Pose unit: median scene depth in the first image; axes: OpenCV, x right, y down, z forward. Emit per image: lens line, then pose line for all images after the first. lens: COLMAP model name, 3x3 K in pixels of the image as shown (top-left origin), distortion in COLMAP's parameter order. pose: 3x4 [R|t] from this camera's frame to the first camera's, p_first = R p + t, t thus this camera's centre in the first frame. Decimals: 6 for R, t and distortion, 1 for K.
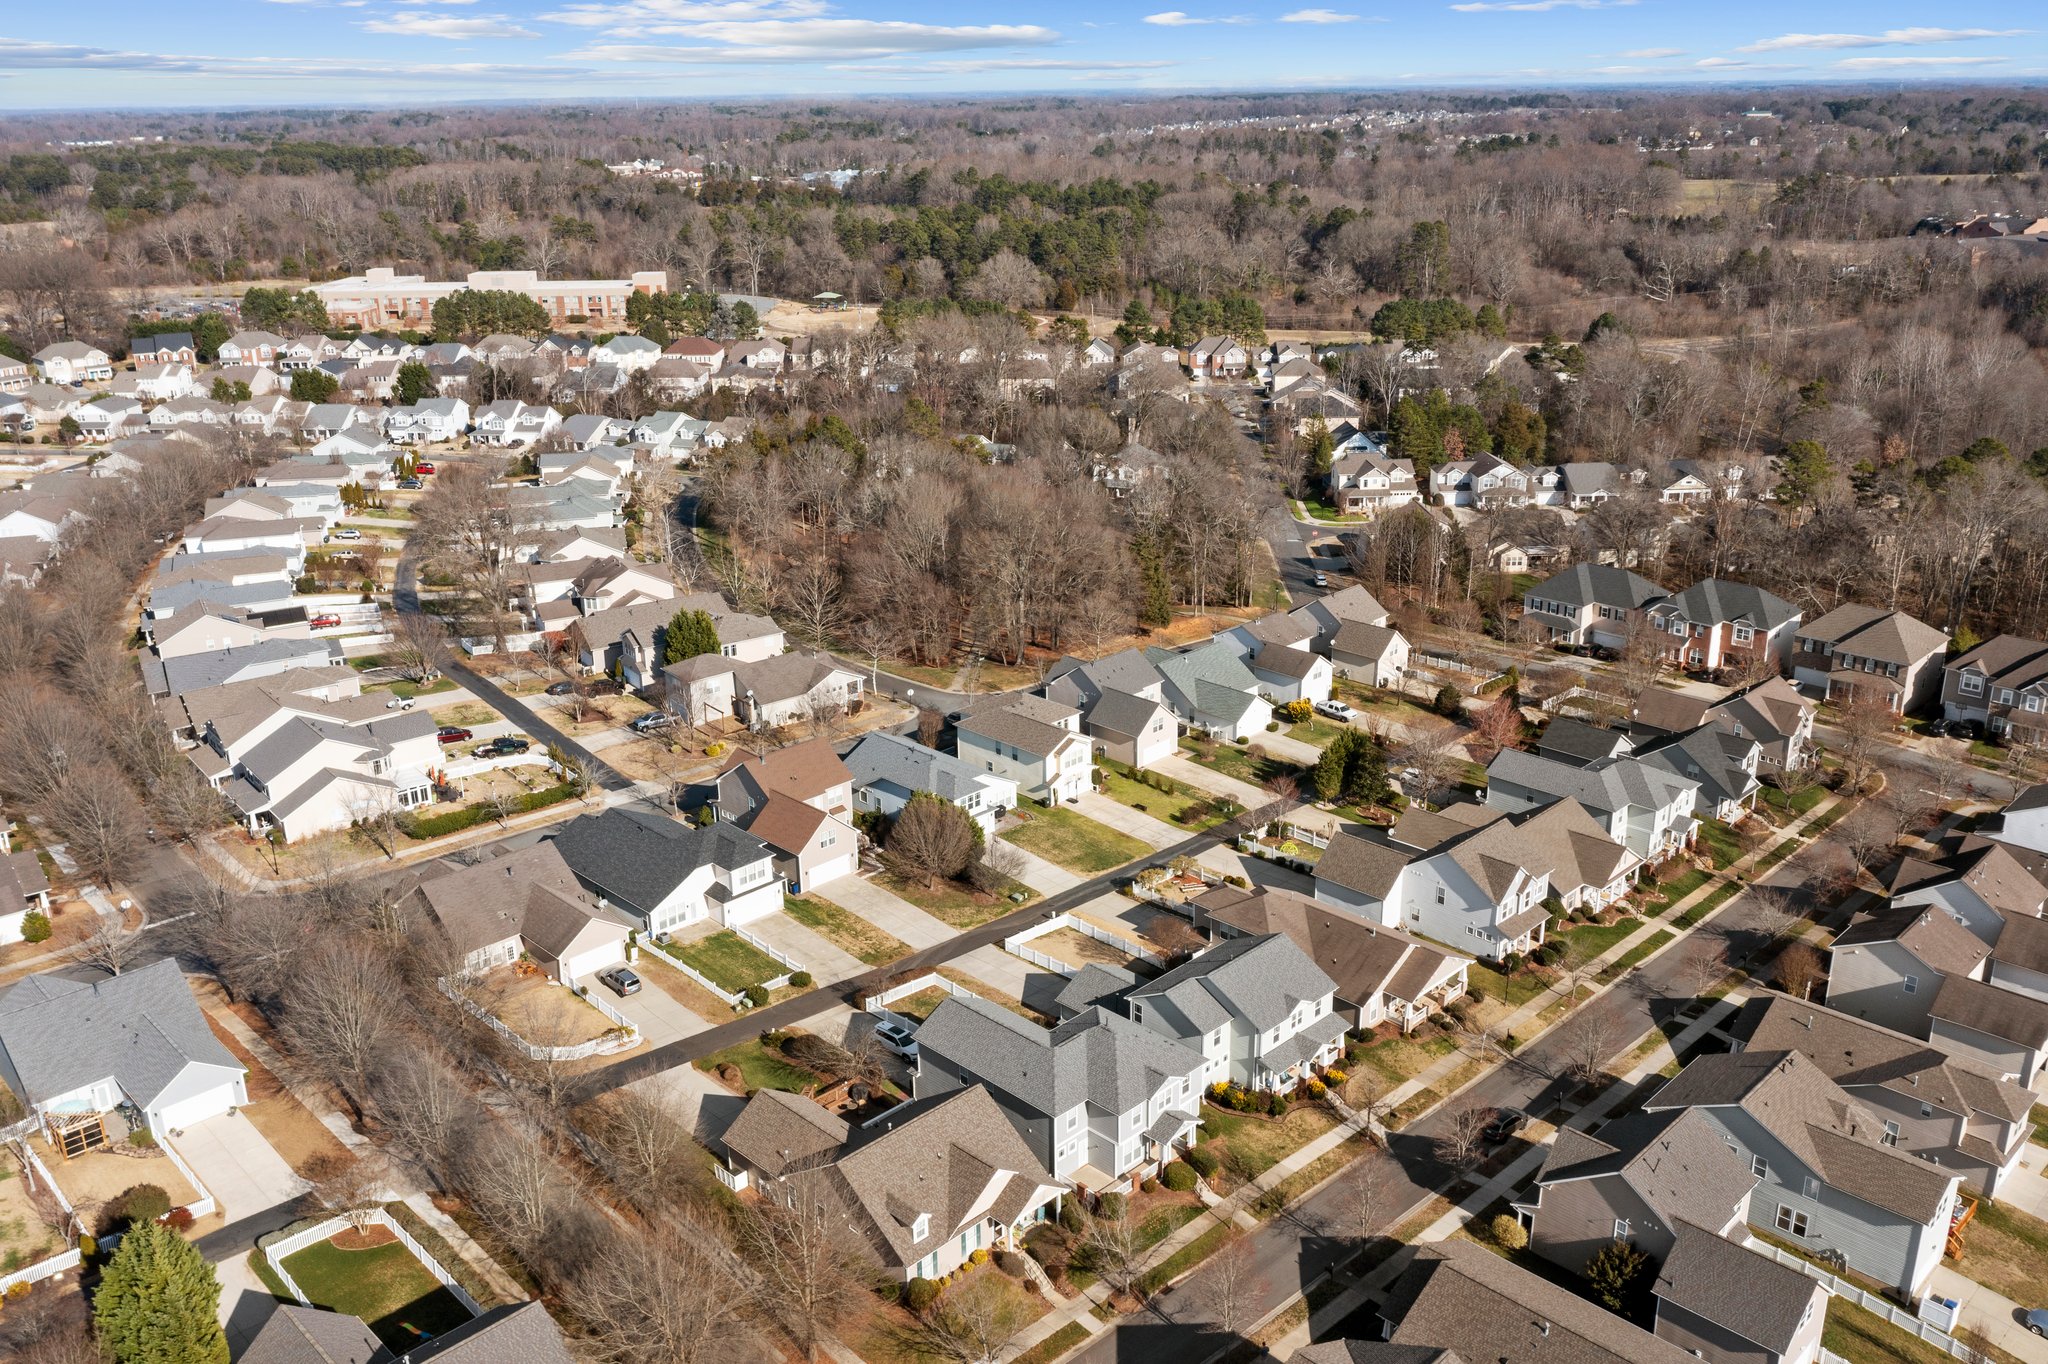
lens RADIAL K [[1652.1, 0, 1024.0], [0, 1652.1, 682.0], [0, 0, 1]] dist [-0.010685, -0.000541]
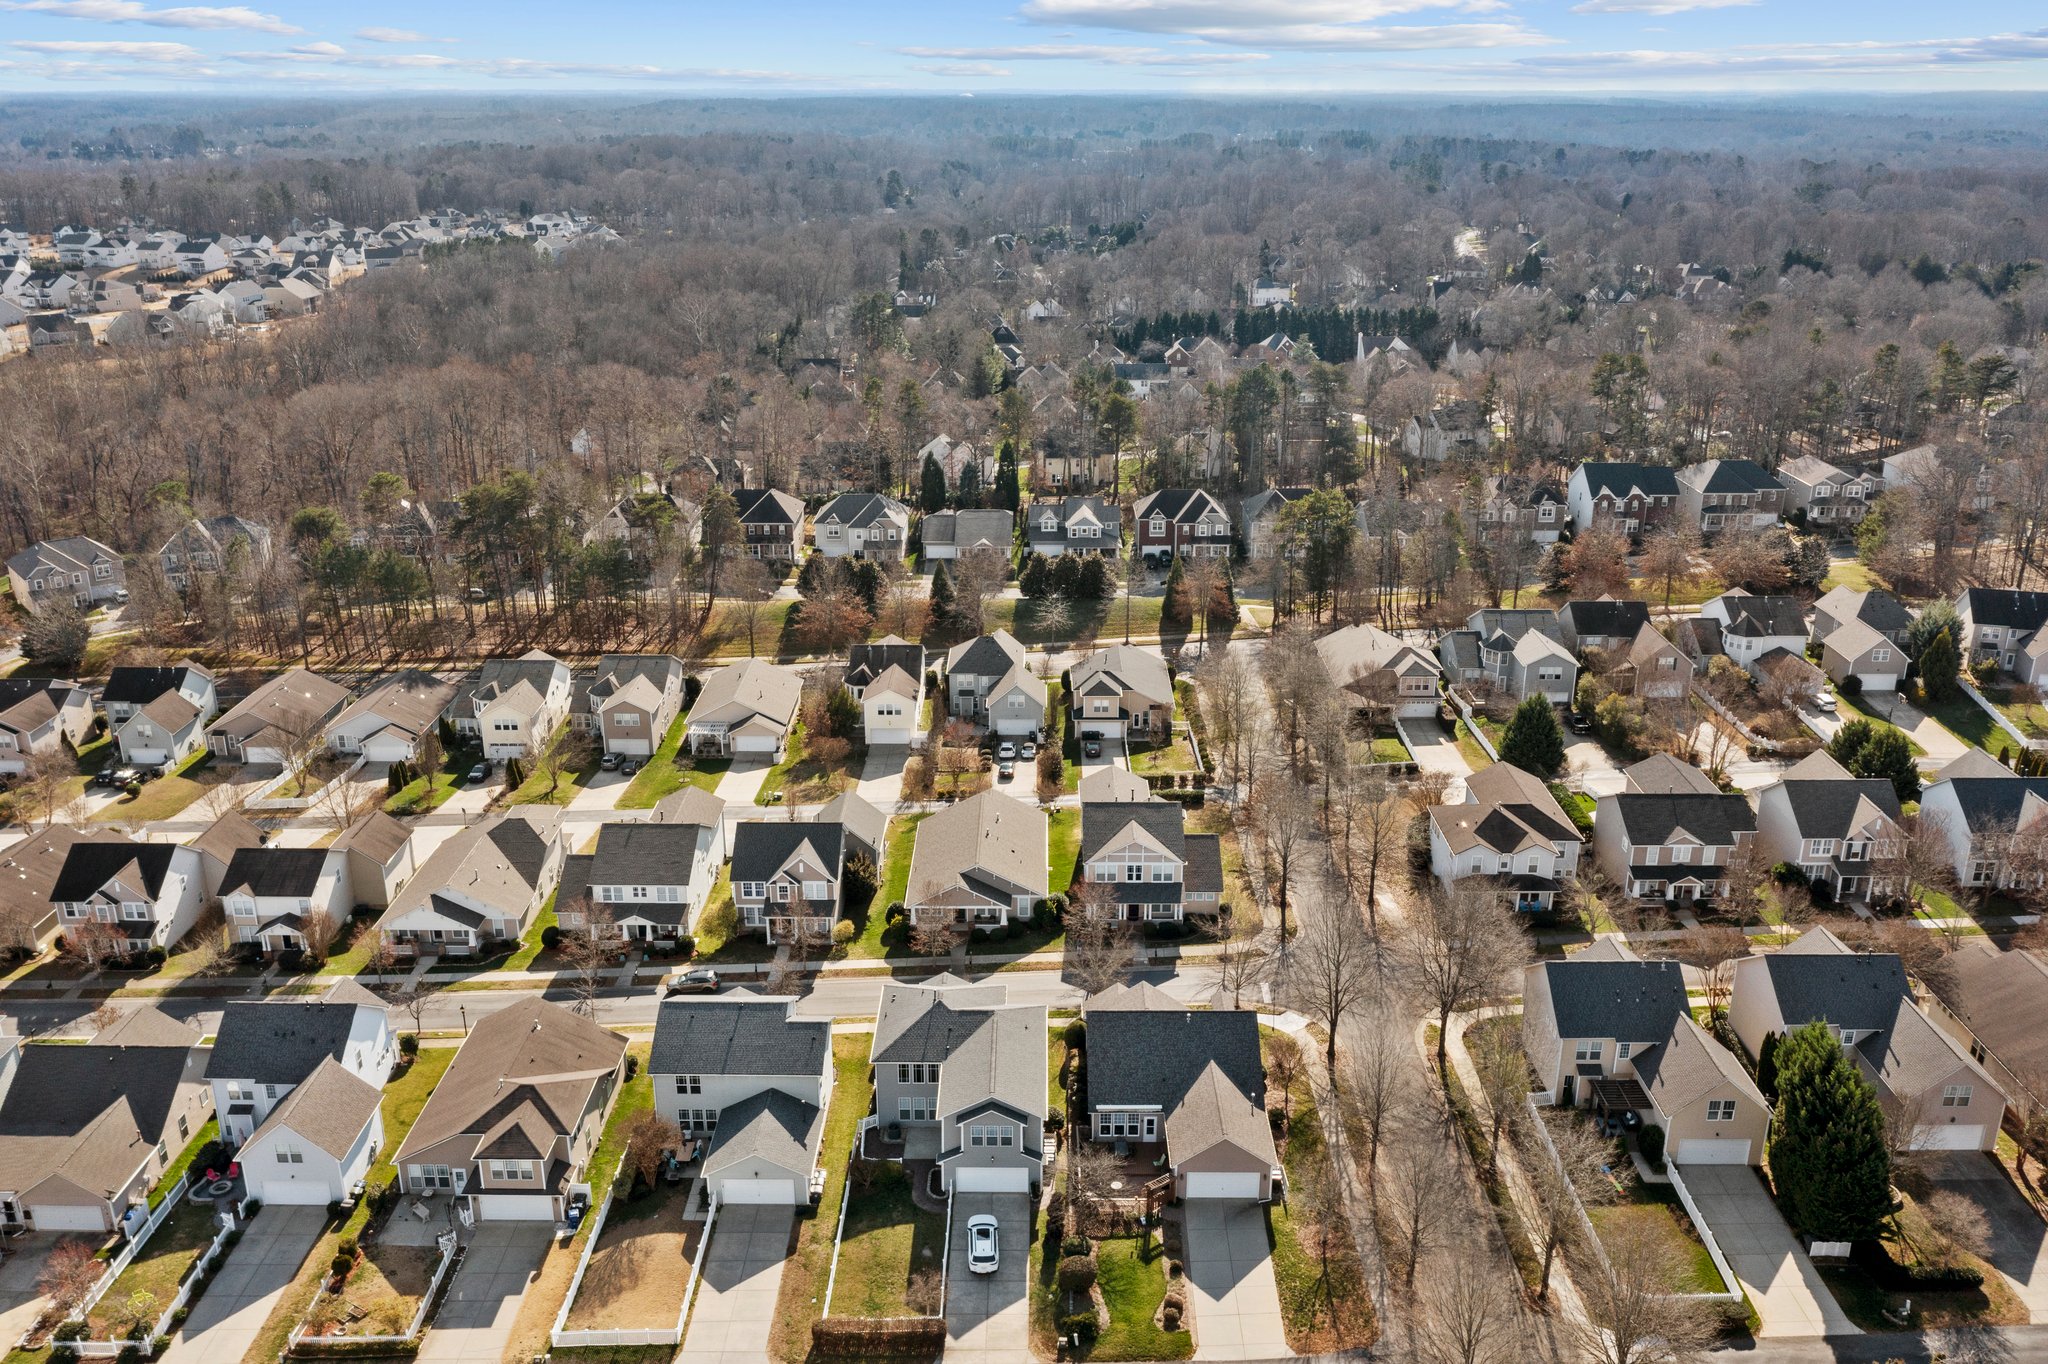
lens RADIAL K [[1663.3, 0, 1034.2], [0, 1663.3, 683.6], [0, 0, 1]] dist [-0.016668, 0.011941]
pose [[-0.716322, -0.223566, 0.660985, -0.449157], [0.234017, 0.815446, 0.529418, -0.346782], [-0.657358, 0.533915, -0.531804, 0.977070]]
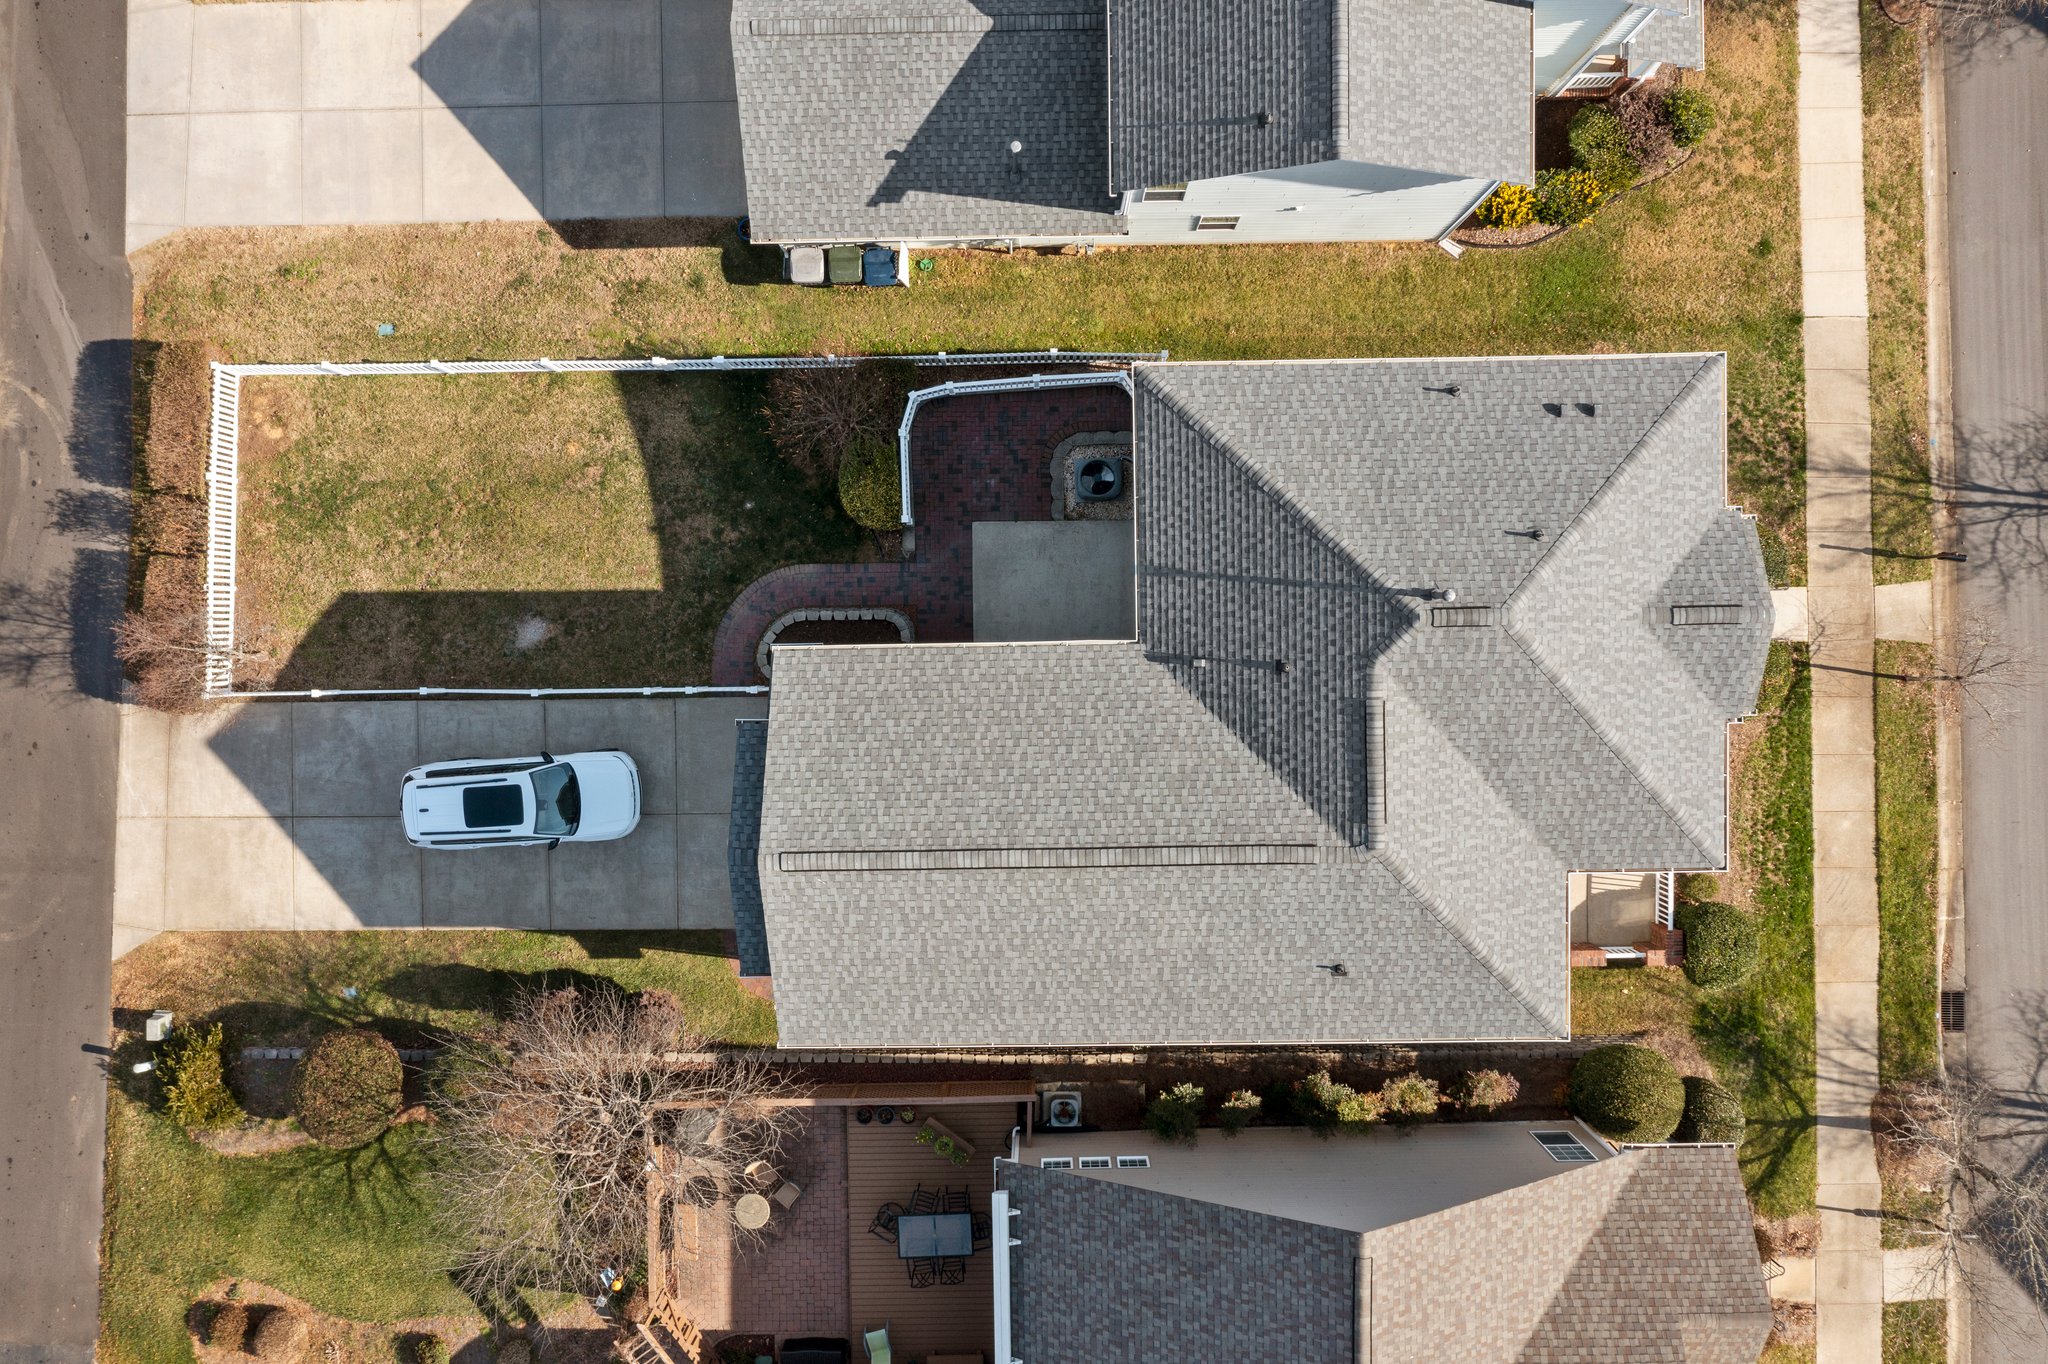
lens RADIAL K [[1621.3, 0, 1024.0], [0, 1621.3, 682.0], [0, 0, 1]] dist [-0.016173, -0.002475]
pose [[0.683367, -0.729984, -0.011526, 0.000339], [0.231274, 0.201476, 0.951798, -0.022794], [-0.692475, -0.653094, 0.306509, 0.663700]]
